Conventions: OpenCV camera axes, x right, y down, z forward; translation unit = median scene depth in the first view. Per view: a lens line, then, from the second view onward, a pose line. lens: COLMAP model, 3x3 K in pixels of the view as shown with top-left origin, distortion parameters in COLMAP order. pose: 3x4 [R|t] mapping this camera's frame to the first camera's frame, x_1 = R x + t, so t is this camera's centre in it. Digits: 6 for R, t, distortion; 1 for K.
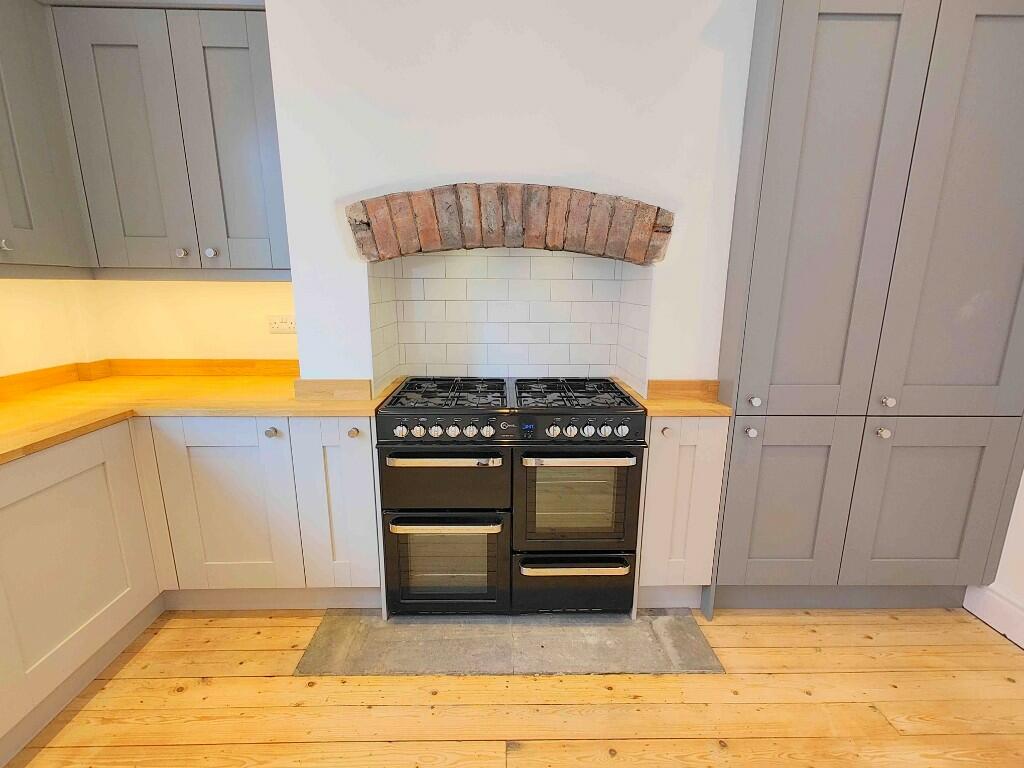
lens RADIAL K [[446.8, 0, 510.9], [0, 446.8, 377.7], [0, 0, 1]] dist [0.003373, 0.000444]
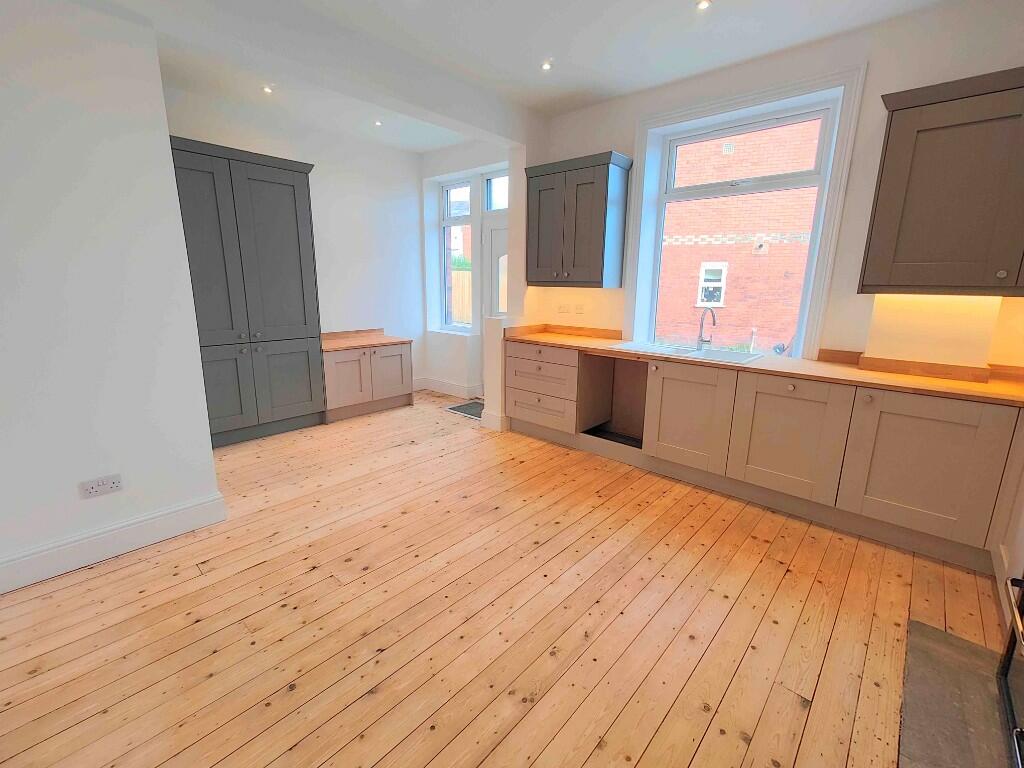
lens RADIAL K [[446.8, 0, 510.9], [0, 446.8, 377.7], [0, 0, 1]] dist [0.003373, 0.000444]
pose [[-0.689831, 0.141917, -0.709924, 0.982180], [-0.162393, 0.925279, 0.342764, -0.179218], [0.705522, 0.351736, -0.615240, 0.706658]]
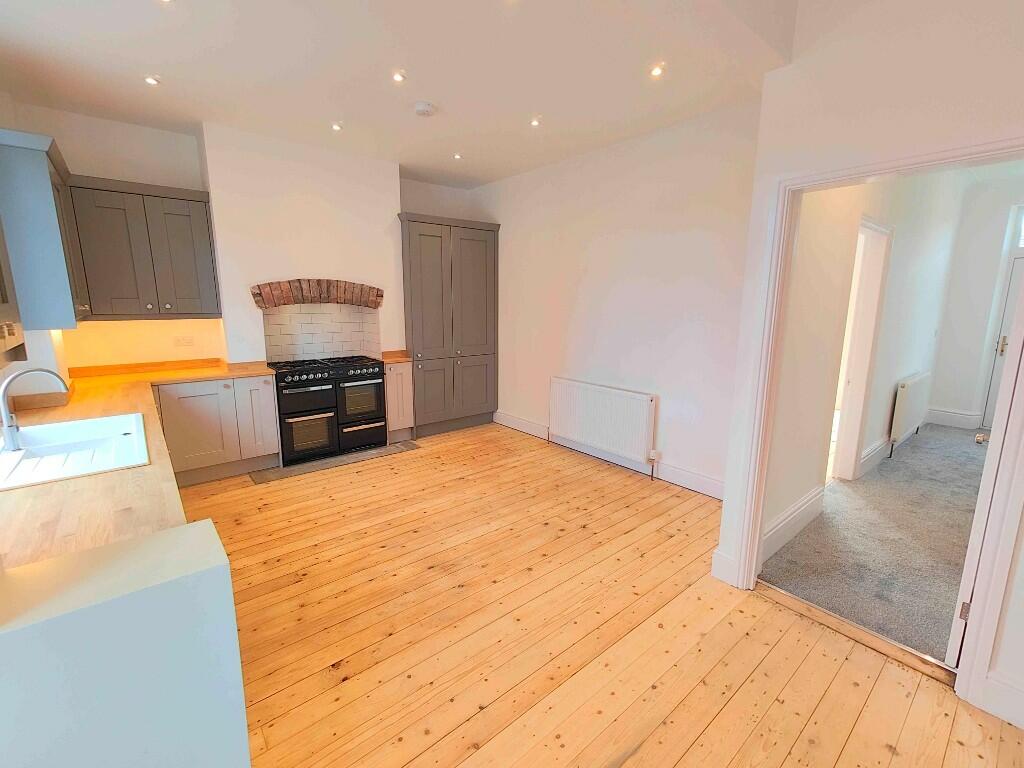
lens RADIAL K [[446.8, 0, 510.9], [0, 446.8, 377.7], [0, 0, 1]] dist [0.003373, 0.000444]
pose [[0.785857, -0.112253, 0.608135, -0.753723], [0.125941, 0.991829, 0.020330, 0.211147], [-0.605448, 0.060613, 0.793573, -1.629319]]
